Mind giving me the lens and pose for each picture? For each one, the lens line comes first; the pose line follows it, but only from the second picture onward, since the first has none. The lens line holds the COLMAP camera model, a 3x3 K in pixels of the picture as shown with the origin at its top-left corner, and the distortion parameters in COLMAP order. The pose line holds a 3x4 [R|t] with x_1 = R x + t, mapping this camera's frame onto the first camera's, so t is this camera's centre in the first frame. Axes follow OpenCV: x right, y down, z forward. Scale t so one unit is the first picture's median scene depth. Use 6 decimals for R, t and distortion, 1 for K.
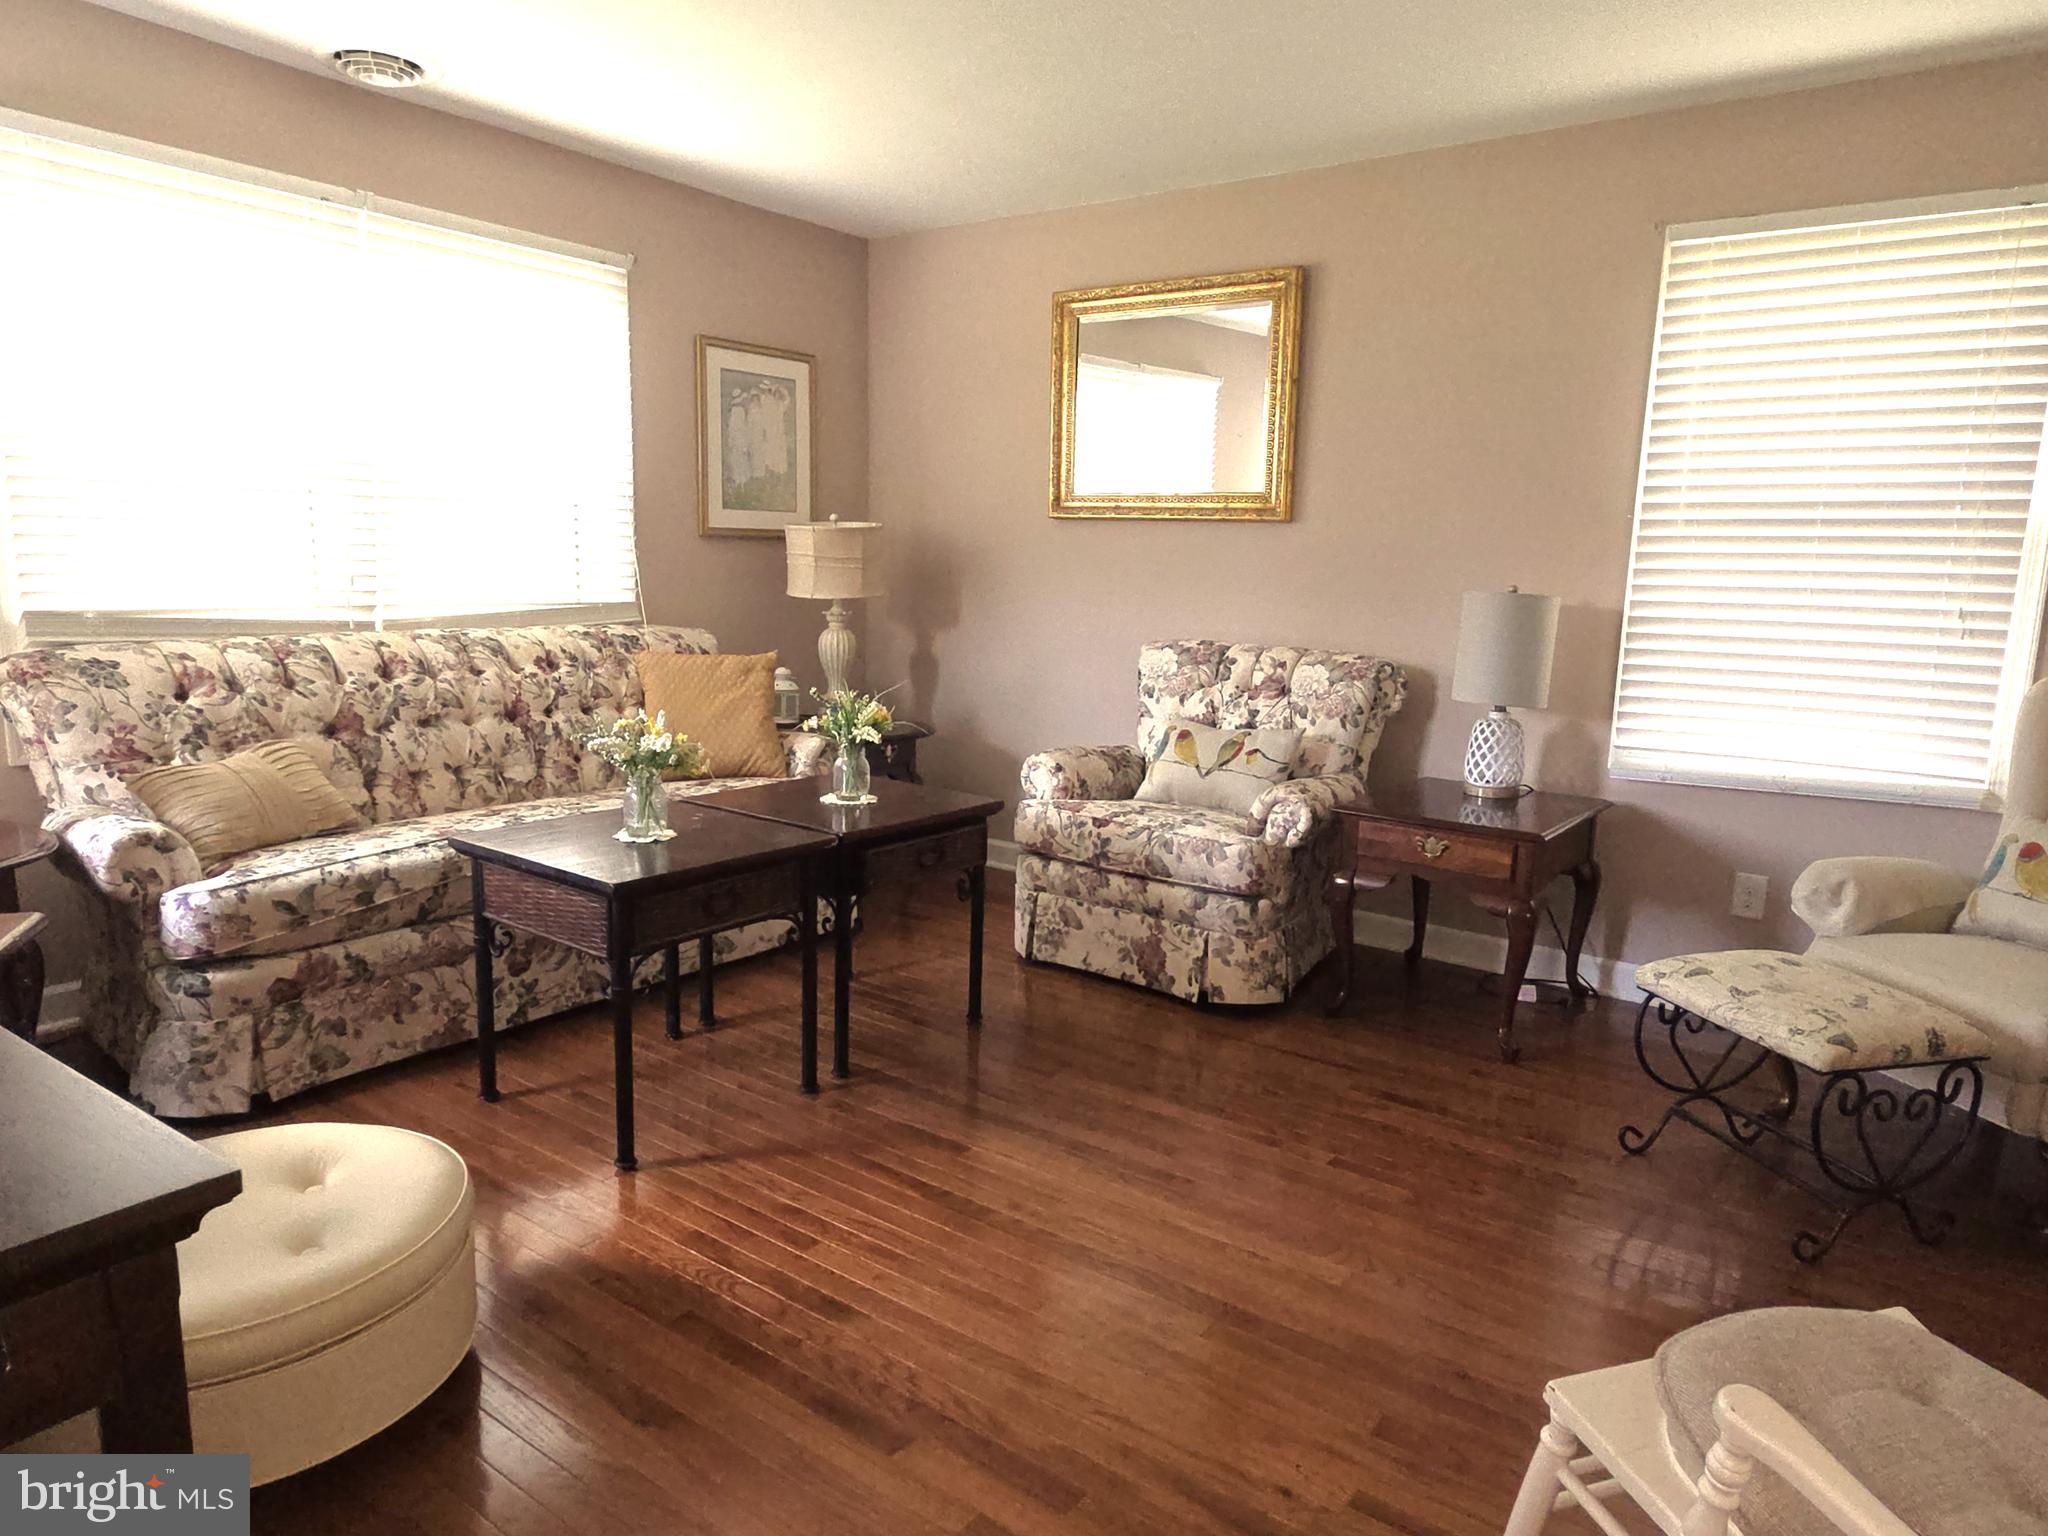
lens RADIAL K [[1297.5, 0, 1028.0], [0, 1297.5, 770.5], [0, 0, 1]] dist [0.005315, -0.000156]
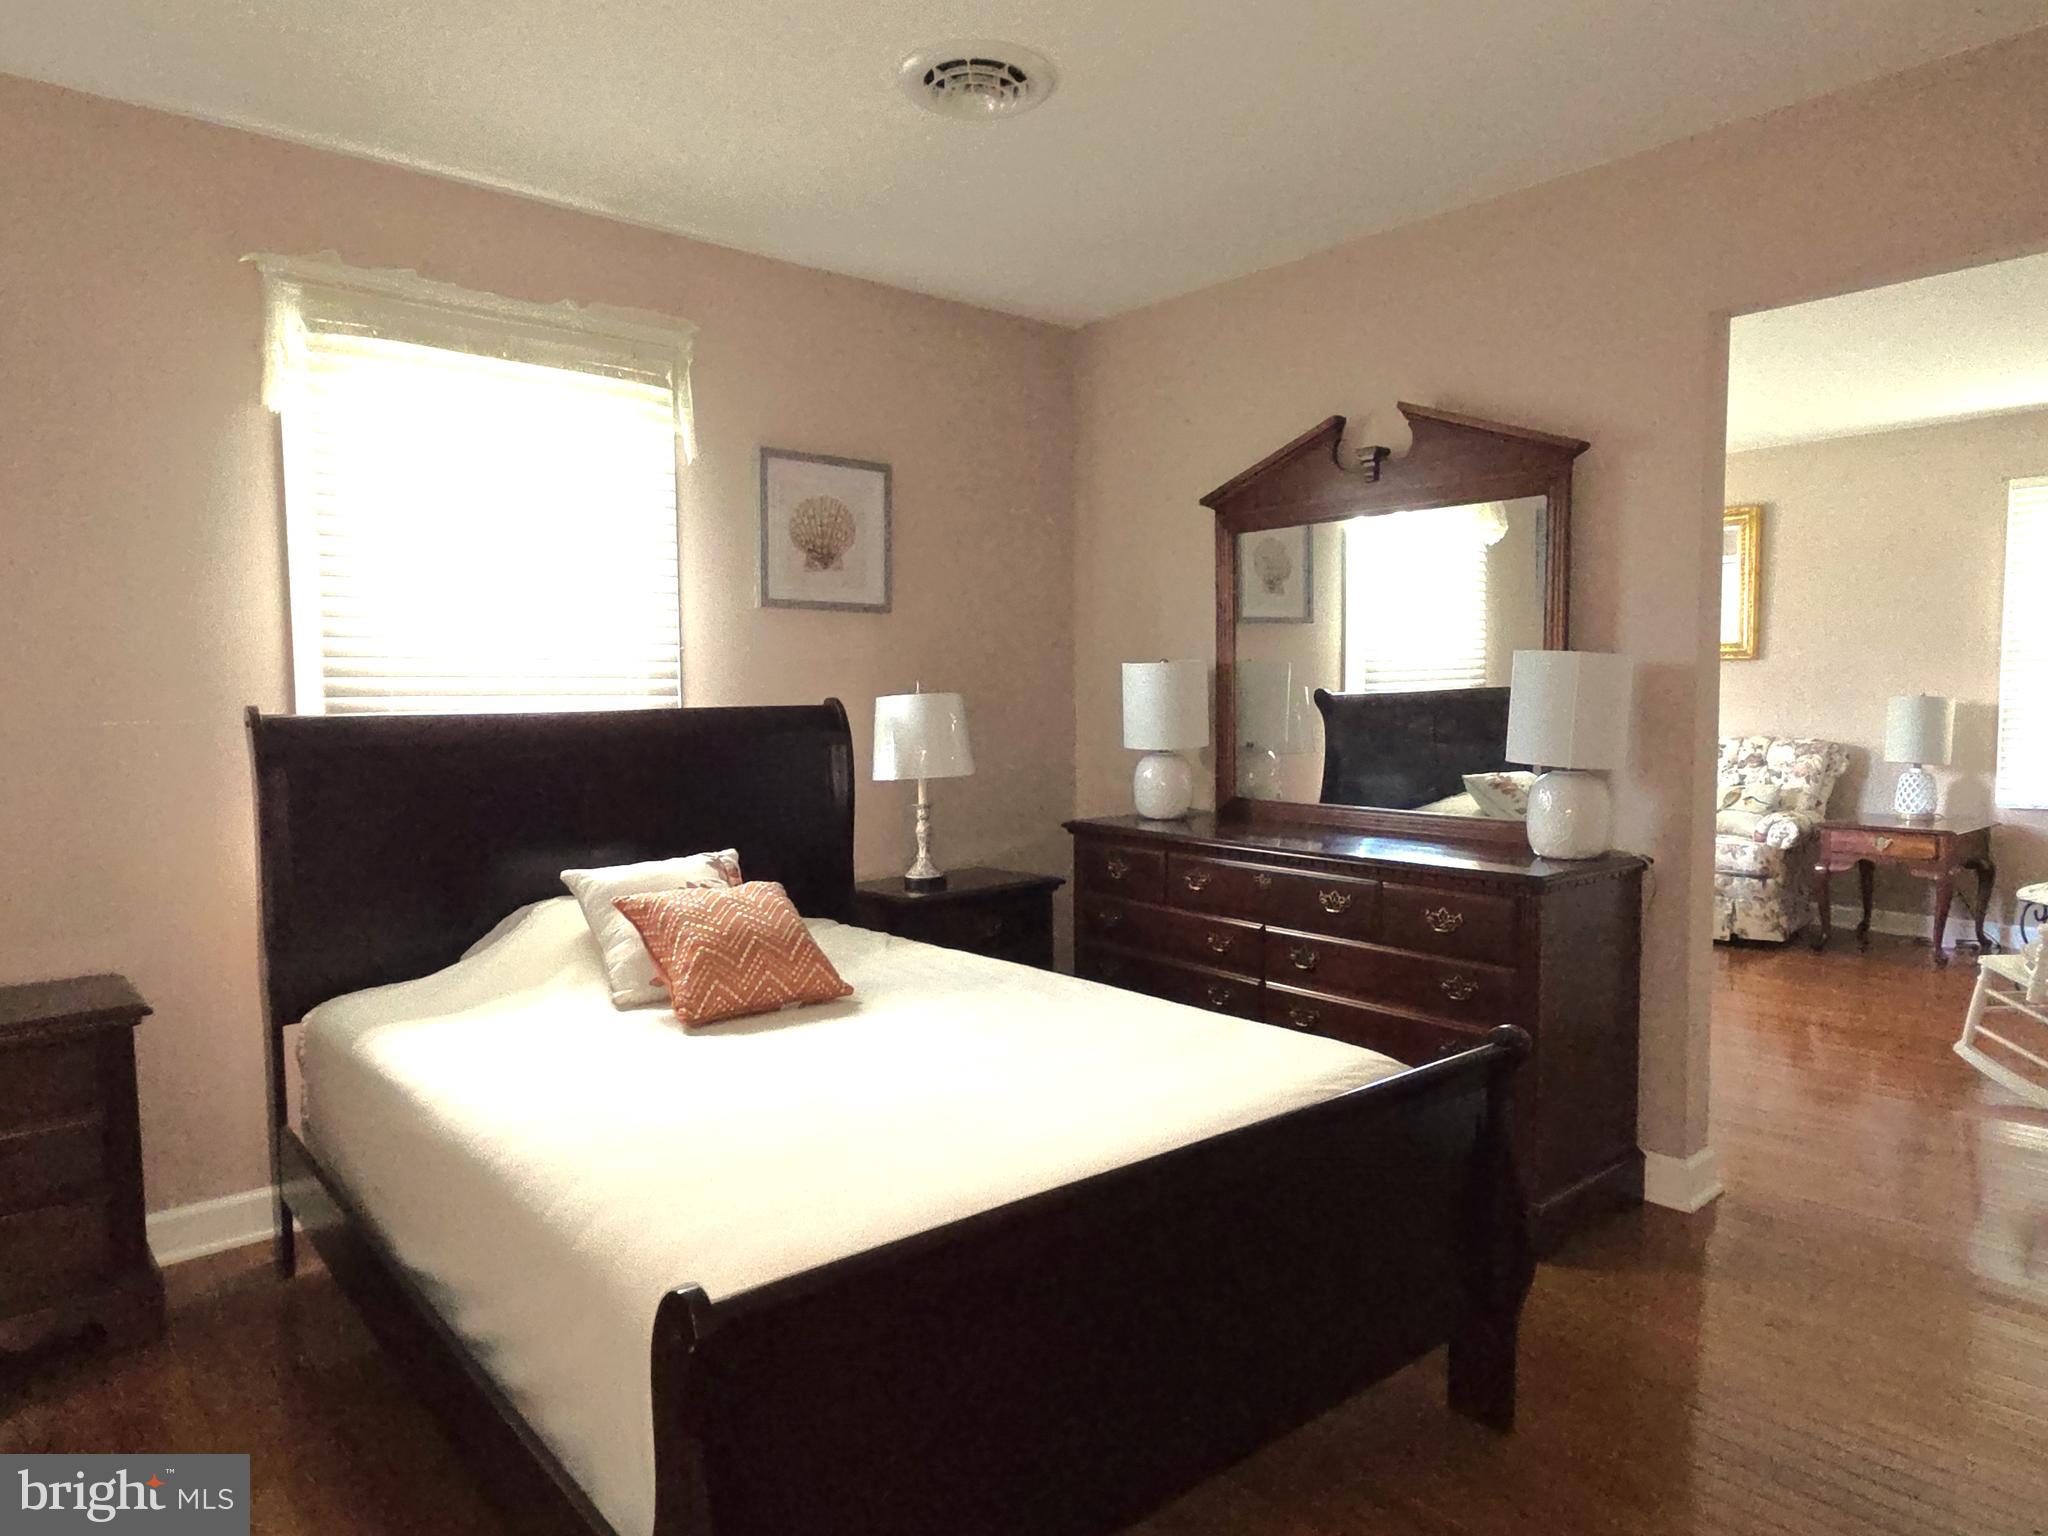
lens RADIAL K [[1297.5, 0, 1020.4], [0, 1297.5, 769.8], [0, 0, 1]] dist [0.005315, -0.000156]
pose [[0.973973, -0.020801, -0.225705, -0.367810], [-0.003413, 0.994321, -0.106364, 0.133525], [0.226636, 0.104366, 0.968372, -0.844708]]
